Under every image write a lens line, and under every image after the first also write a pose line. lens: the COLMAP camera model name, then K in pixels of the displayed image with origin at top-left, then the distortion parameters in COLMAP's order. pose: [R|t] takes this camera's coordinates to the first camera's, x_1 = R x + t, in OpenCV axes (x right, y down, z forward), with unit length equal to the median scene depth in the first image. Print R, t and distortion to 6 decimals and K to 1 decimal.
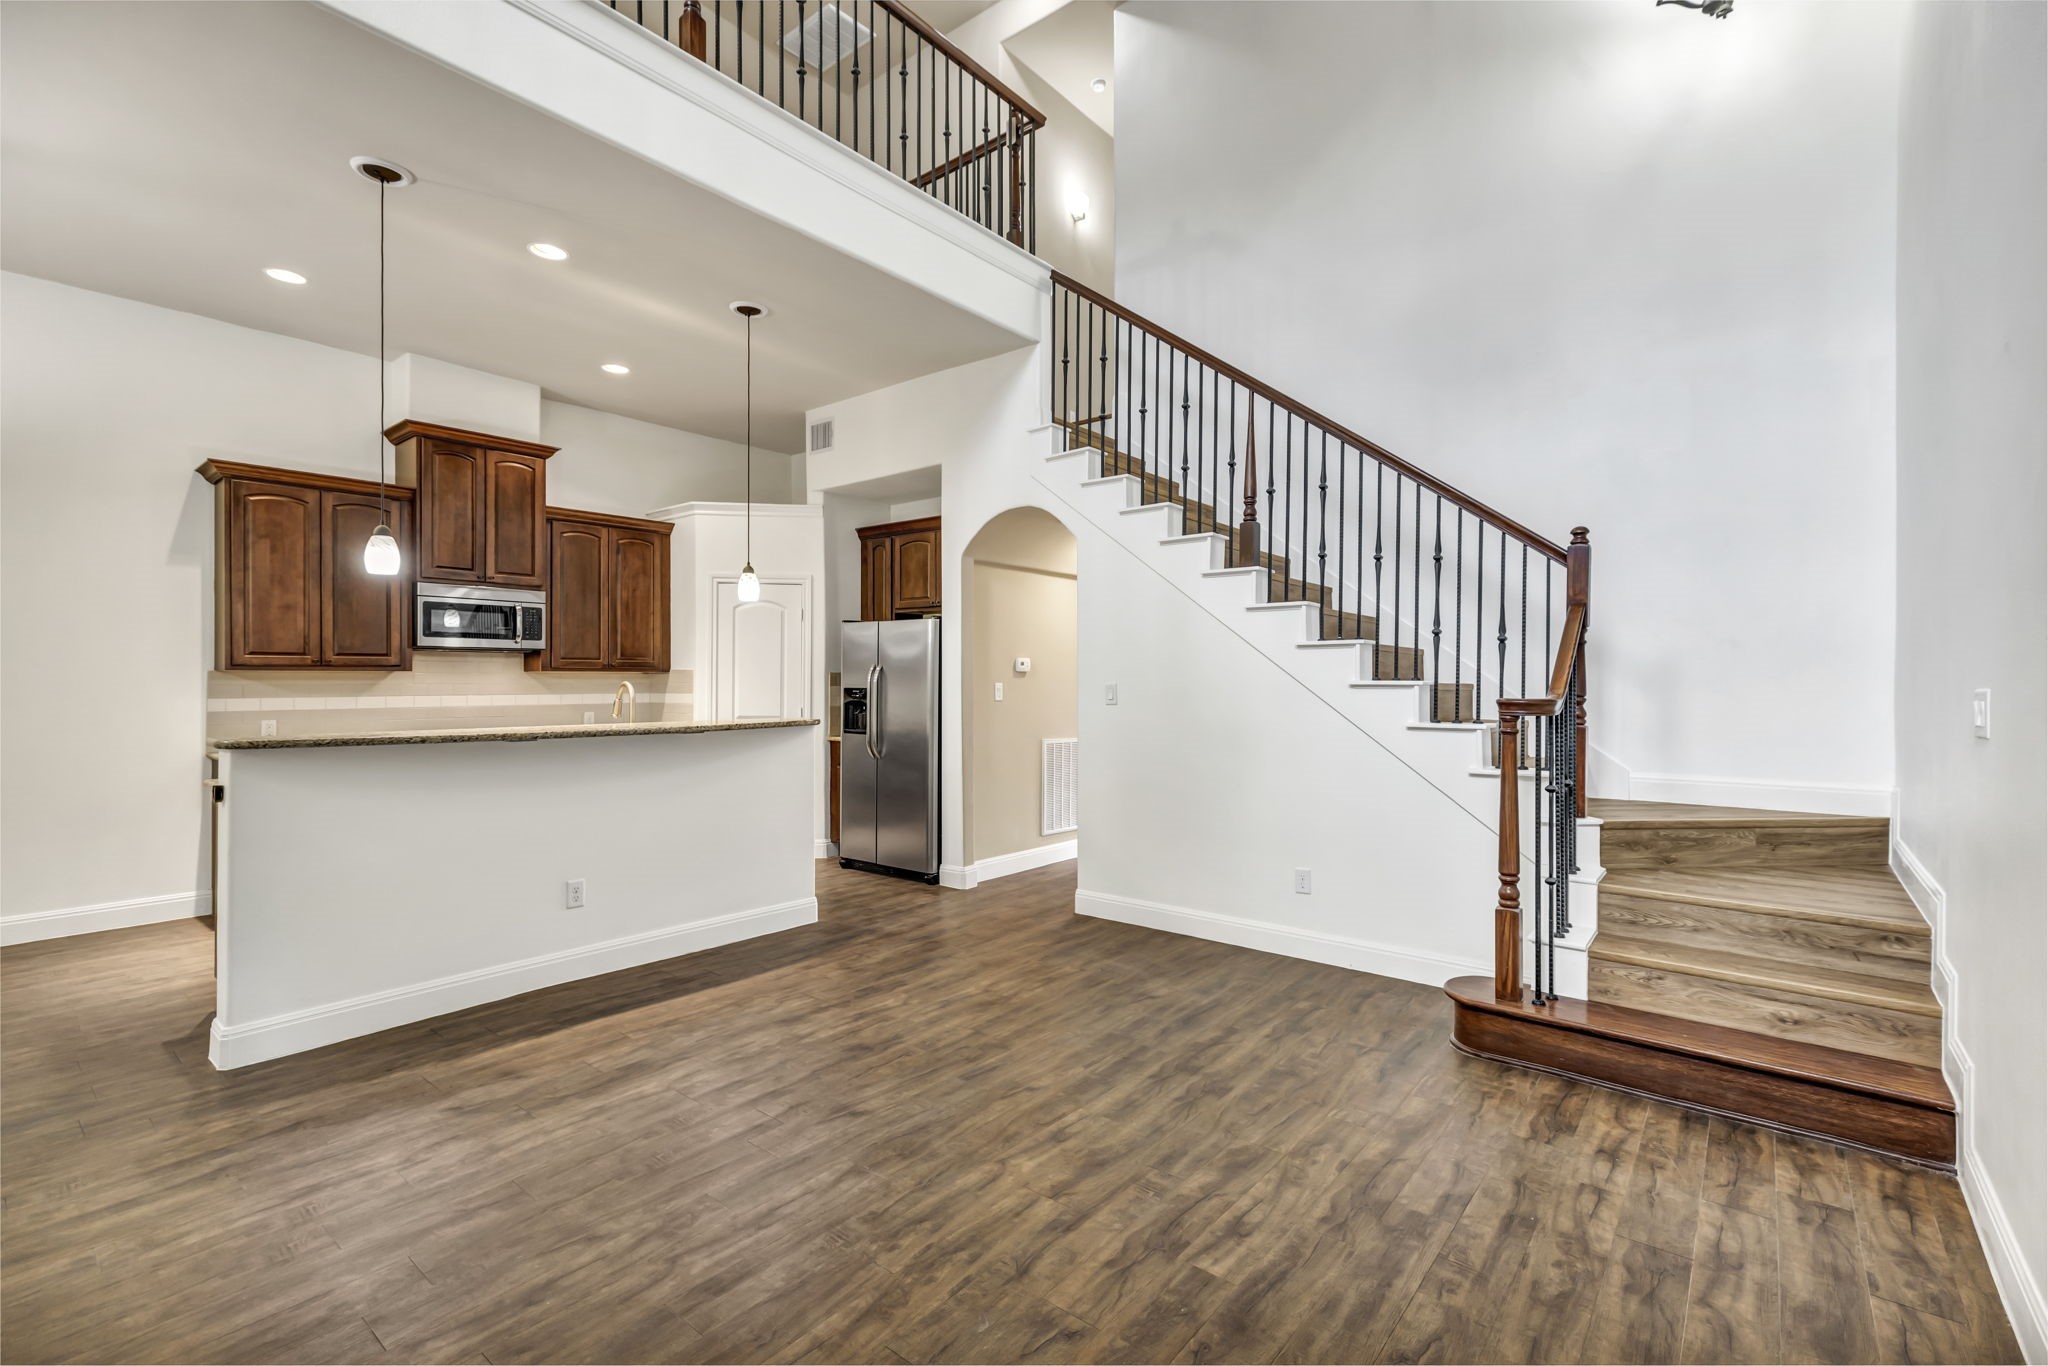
lens RADIAL K [[901.8, 0, 1031.2], [0, 901.8, 678.1], [0, 0, 1]] dist [0.005834, -0.000868]
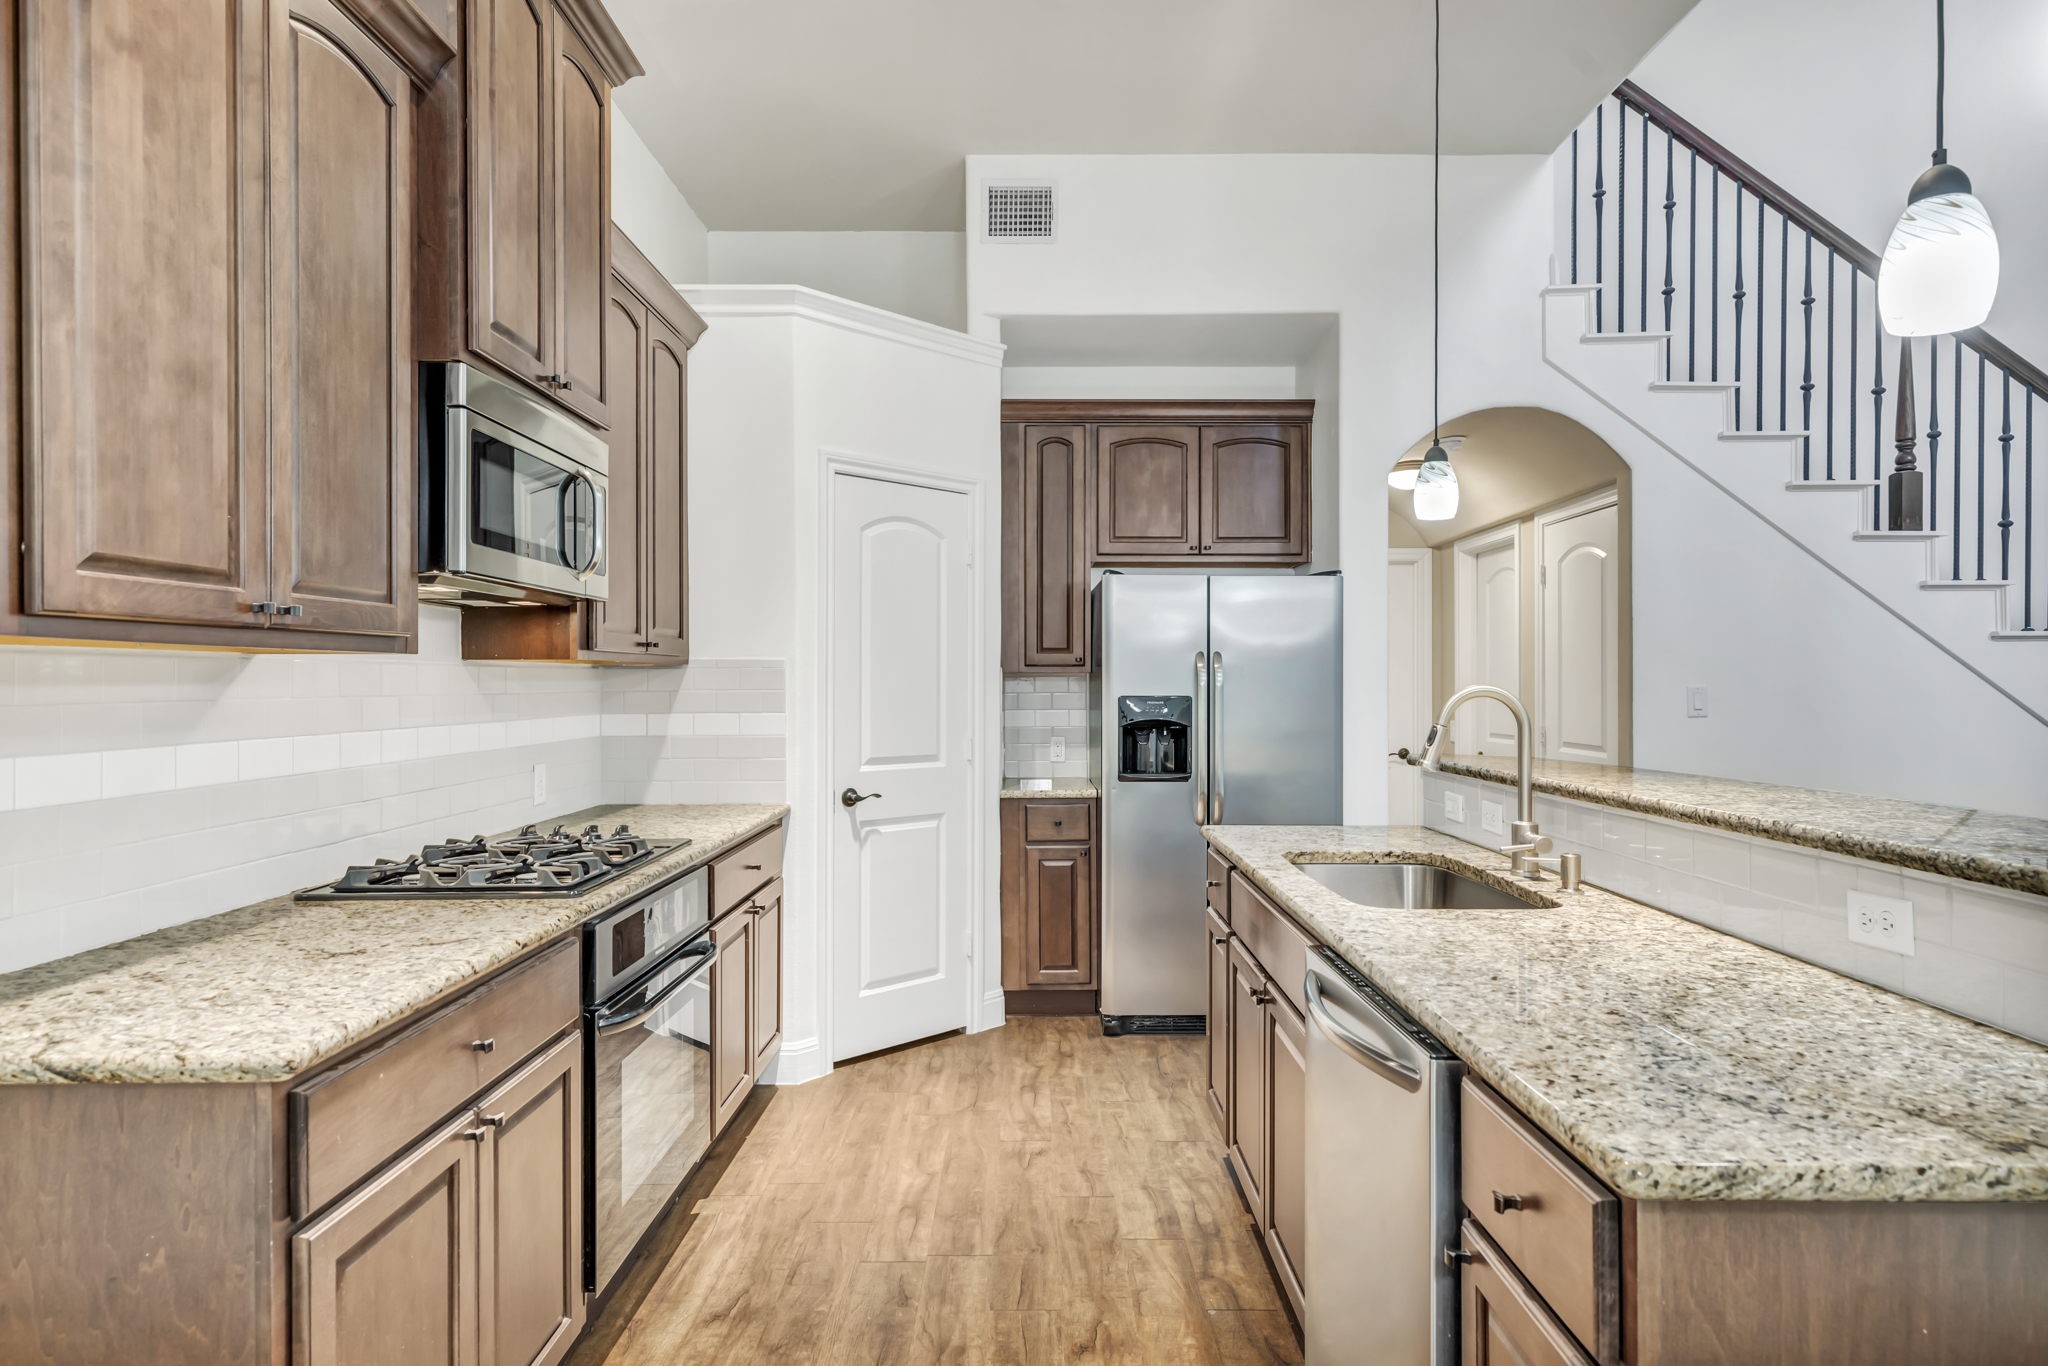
lens RADIAL K [[1168.7, 0, 1024.0], [0, 1168.7, 683.0], [0, 0, 1]] dist [0.015778, -0.000104]
pose [[0.777549, -0.000671, 0.628822, -0.676500], [0.002114, 0.999997, -0.001547, 0.003110], [-0.628819, 0.002532, 0.777548, 0.492574]]
